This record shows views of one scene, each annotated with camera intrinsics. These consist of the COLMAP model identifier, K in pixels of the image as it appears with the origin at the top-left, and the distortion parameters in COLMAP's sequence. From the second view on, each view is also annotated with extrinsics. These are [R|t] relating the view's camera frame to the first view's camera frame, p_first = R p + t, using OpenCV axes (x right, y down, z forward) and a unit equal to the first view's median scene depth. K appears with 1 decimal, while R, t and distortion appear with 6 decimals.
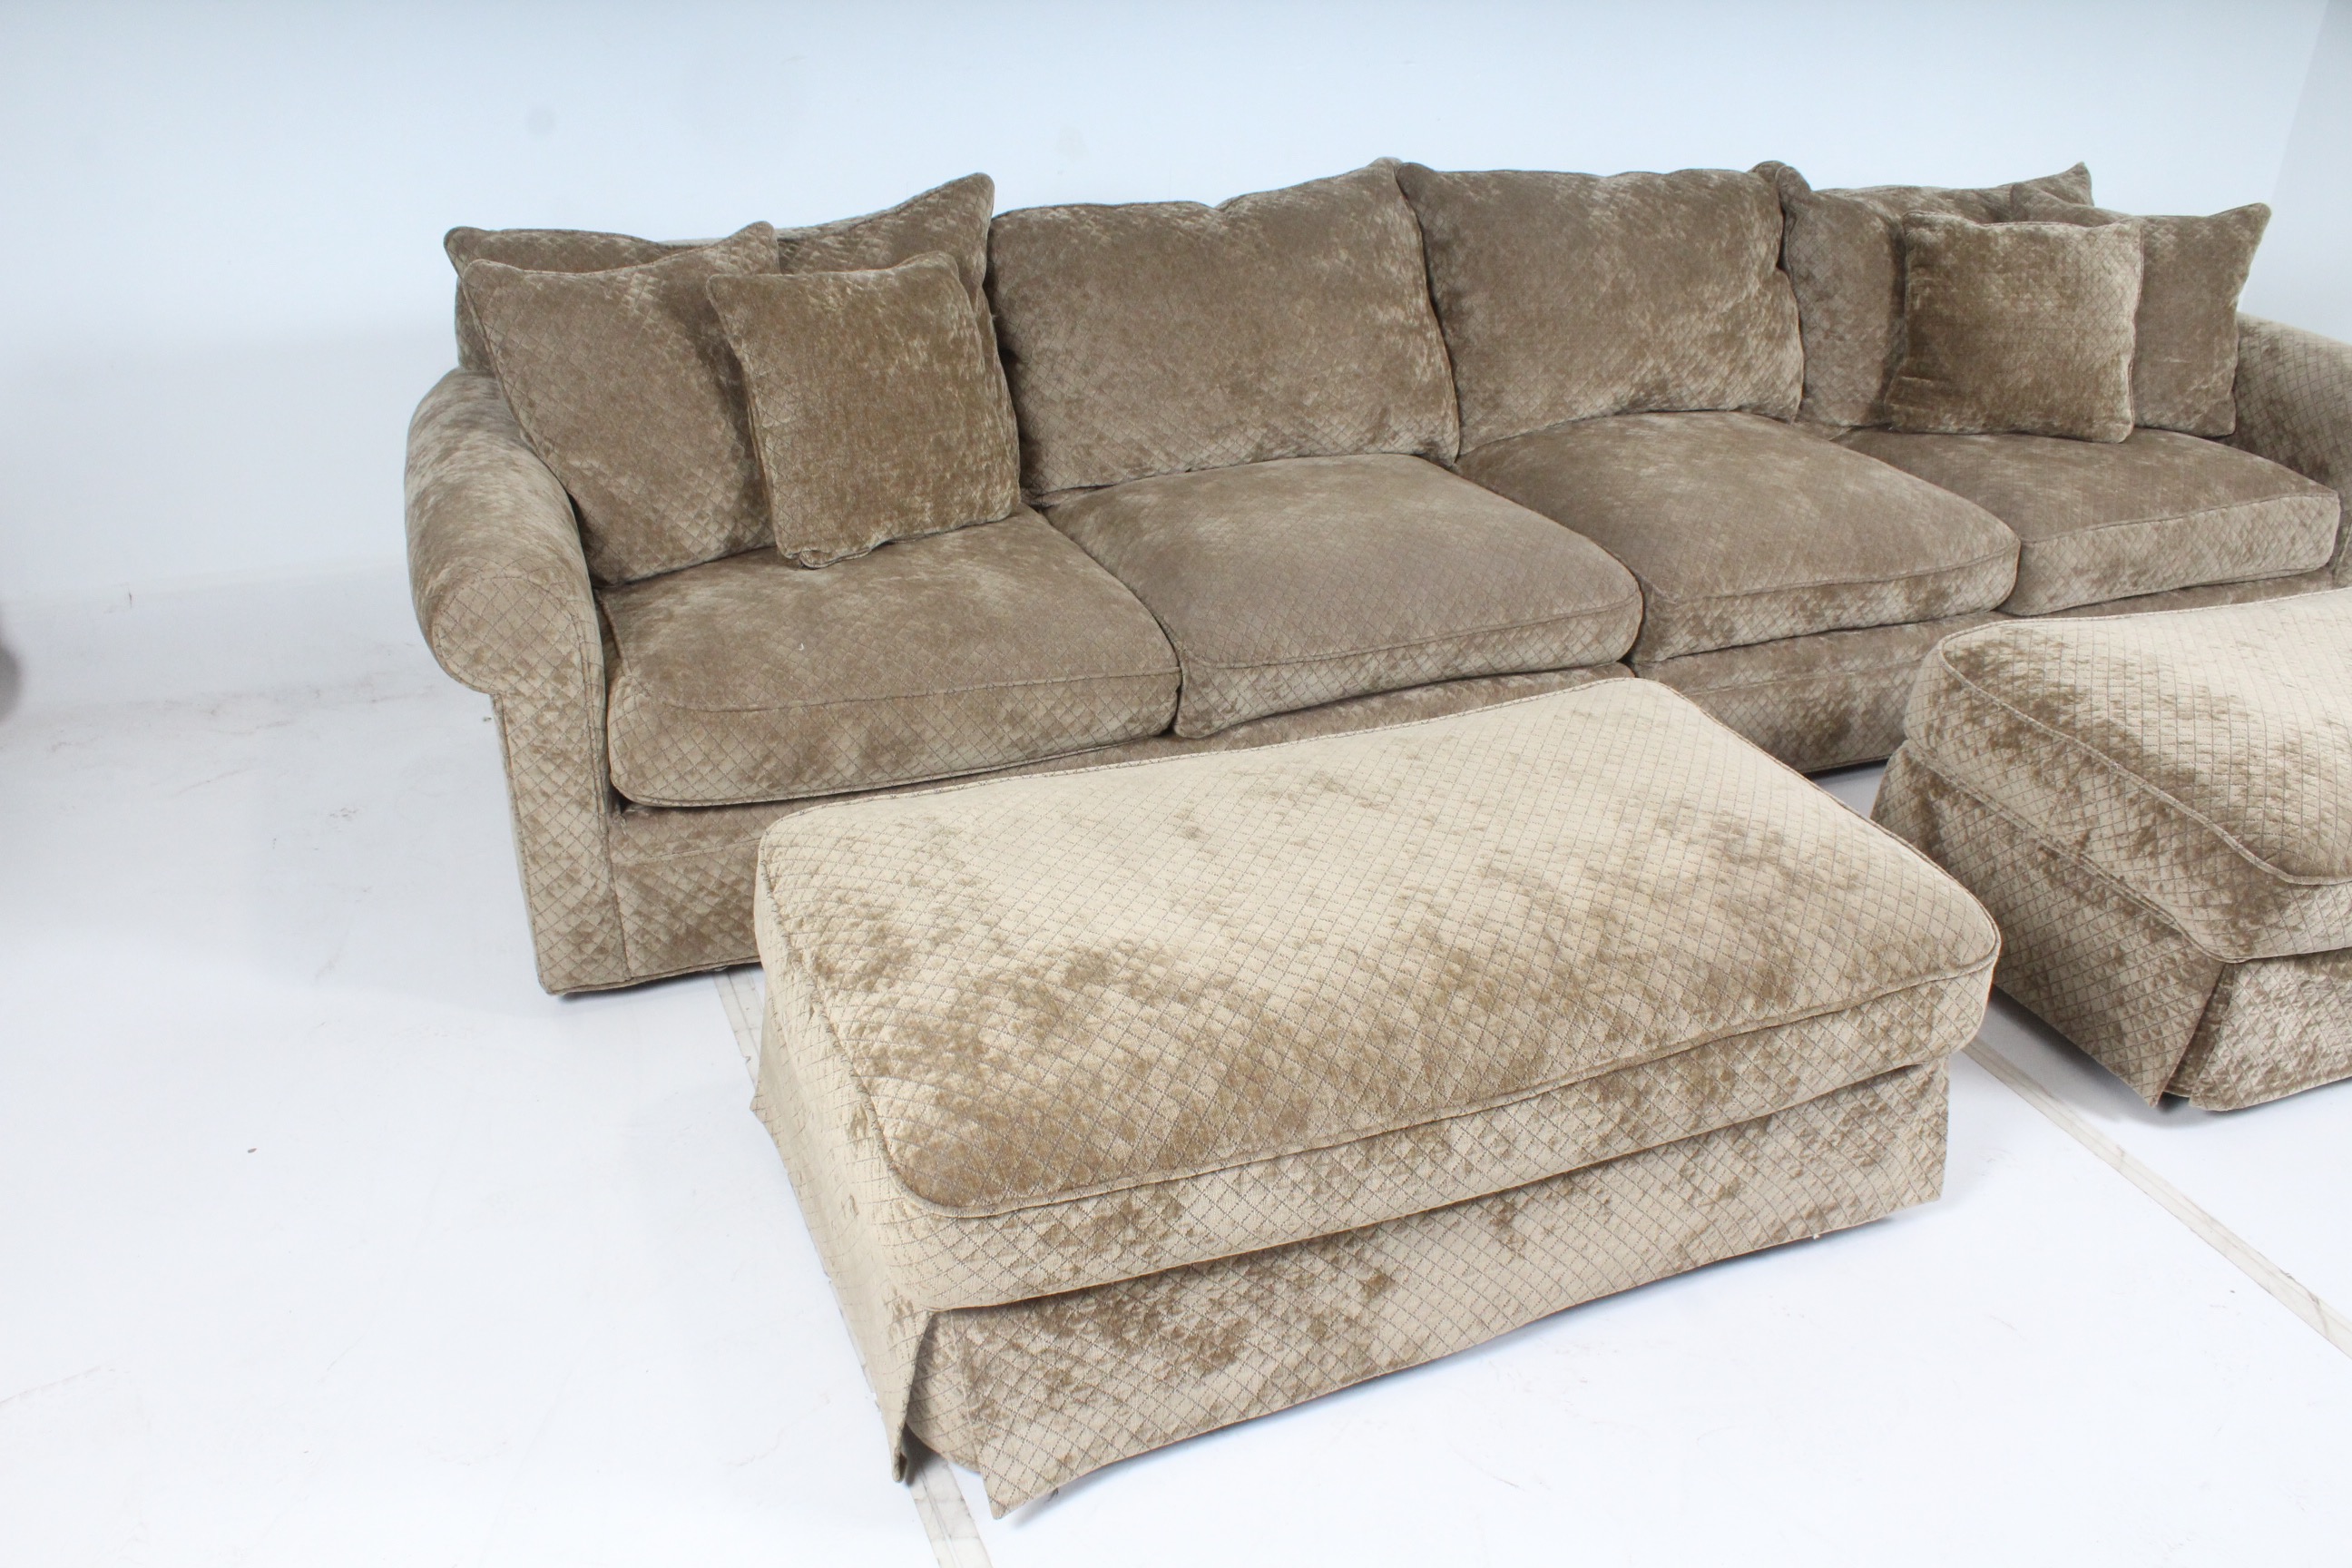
lens RADIAL K [[1935.4, 0, 1142.3], [0, 1935.4, 804.2], [0, 0, 1]] dist [-0.170253, 0.144036]
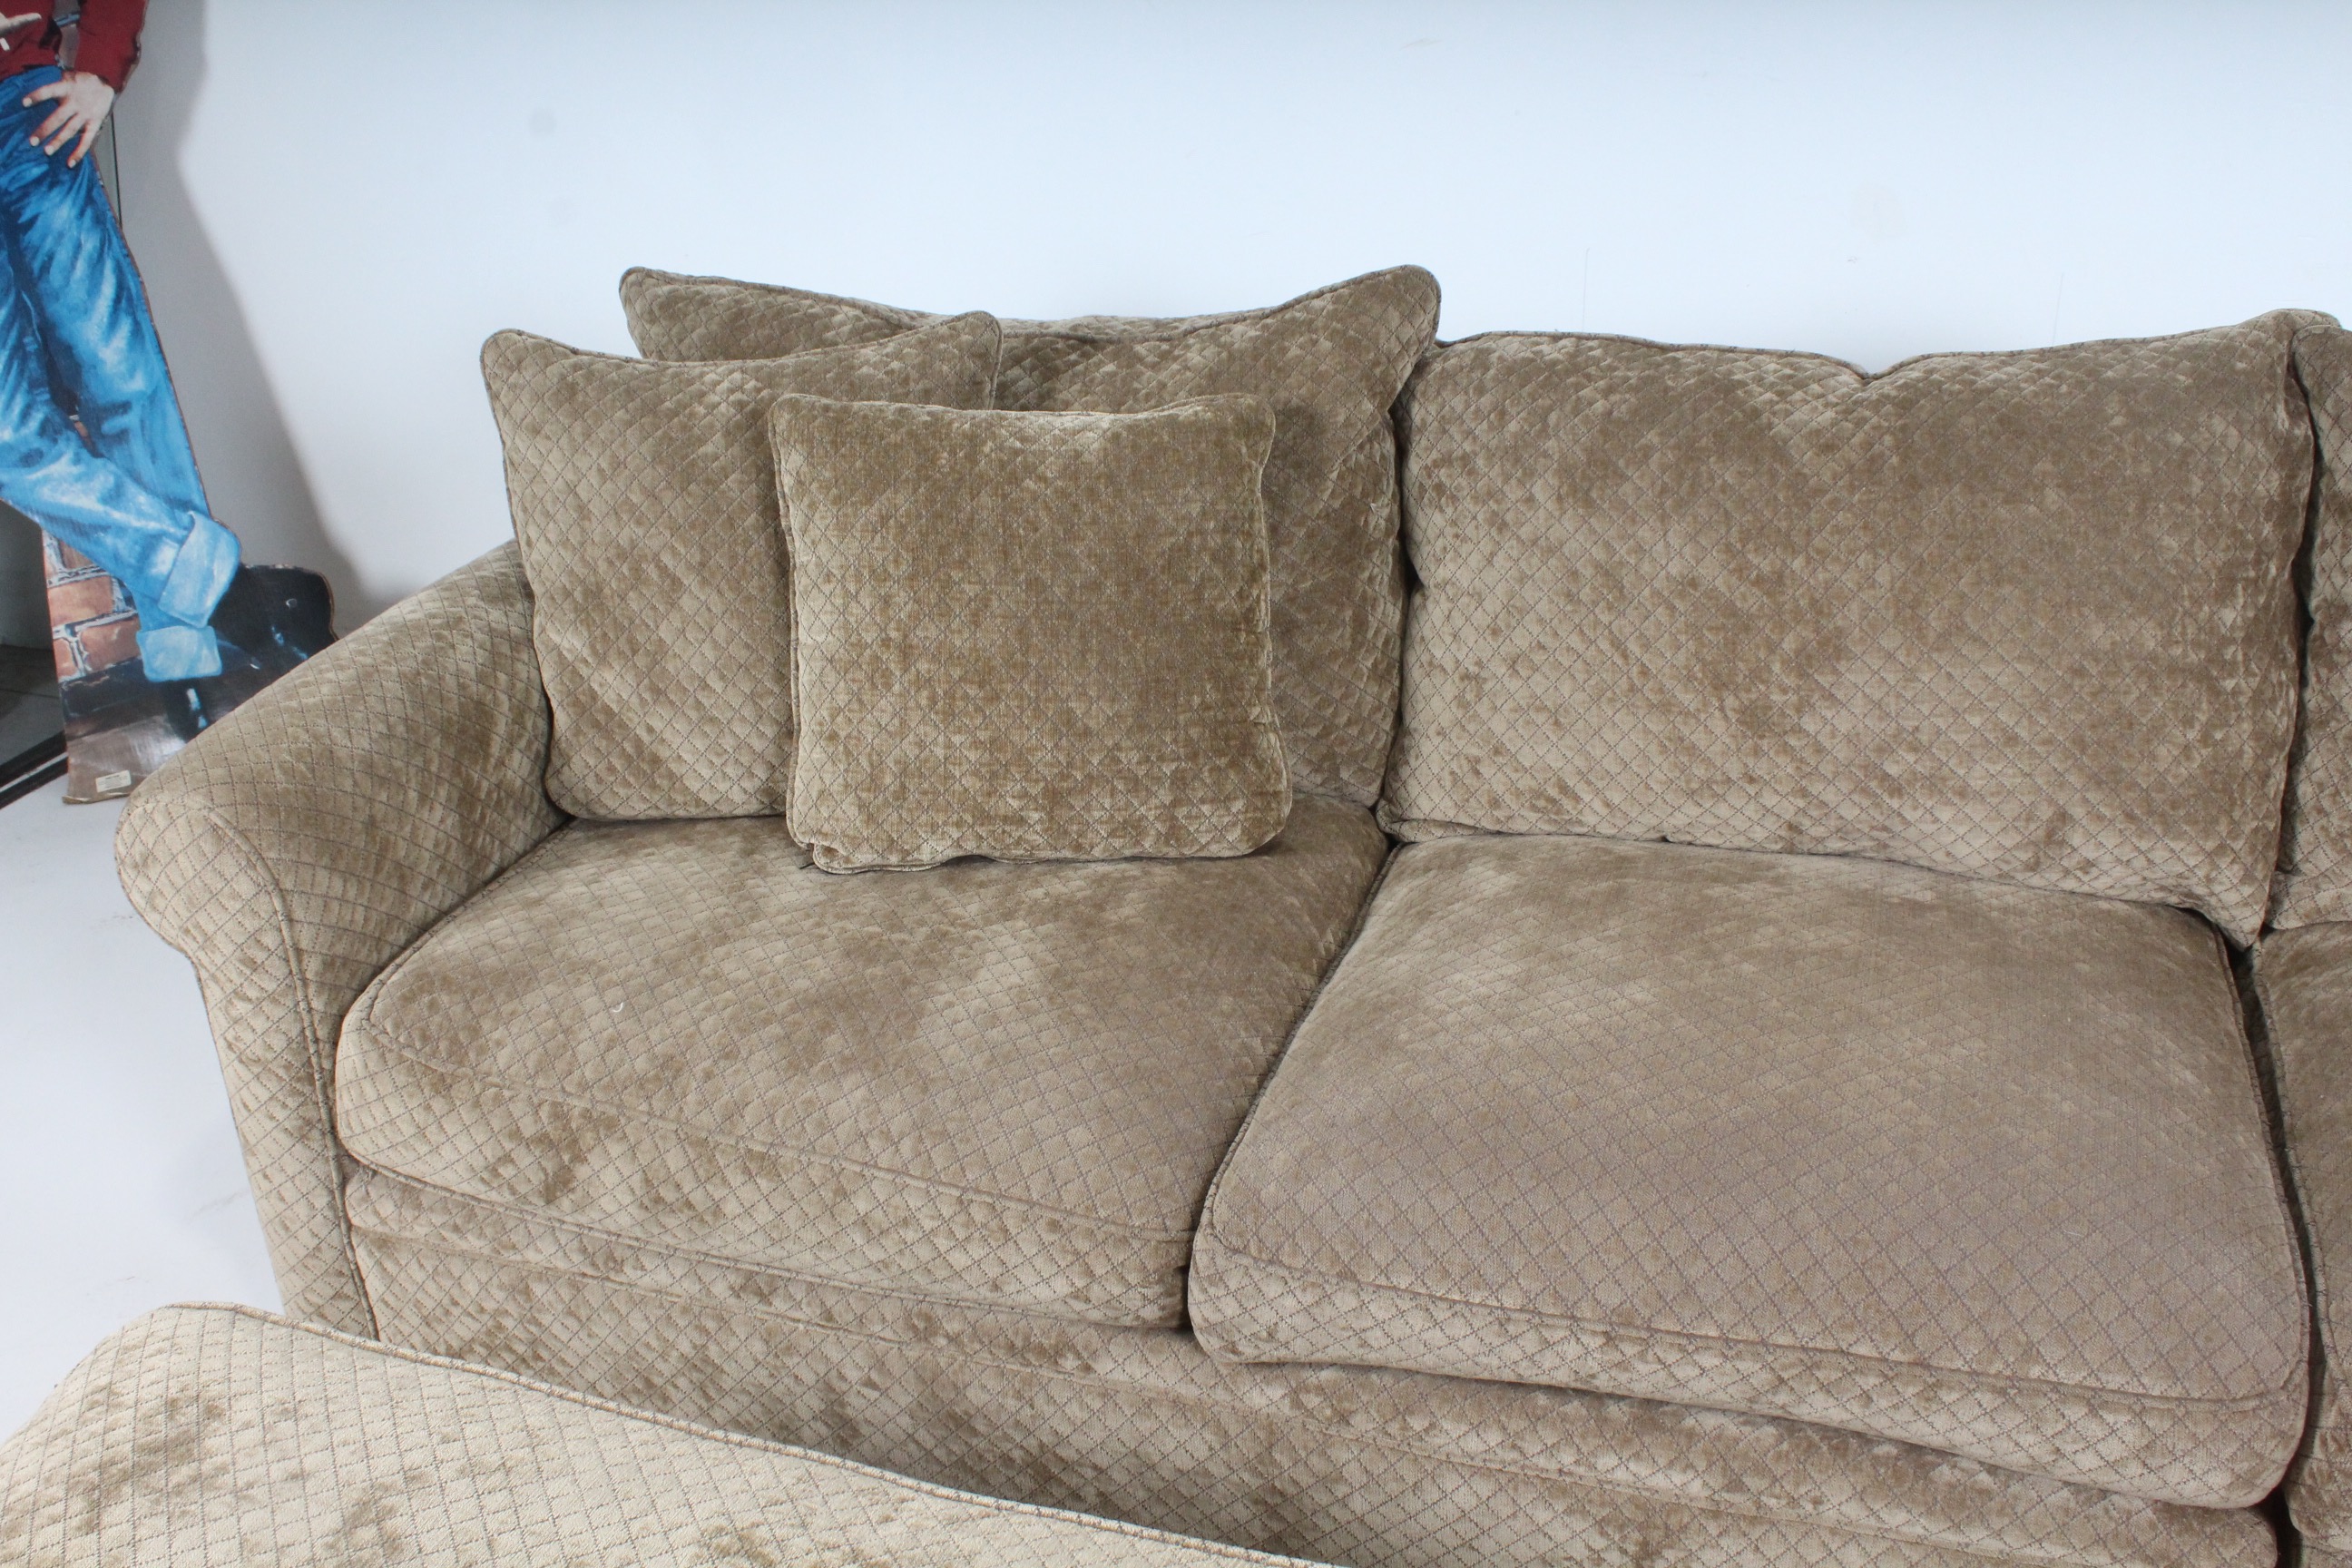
lens RADIAL K [[2324.5, 0, 1155.4], [0, 2324.5, 798.5], [0, 0, 1]] dist [-0.085219, 0.000000]
pose [[0.760396, 0.242048, -0.602669, 0.325614], [-0.259155, 0.963960, 0.060172, -0.195352], [0.595514, 0.110430, 0.795719, 0.400576]]
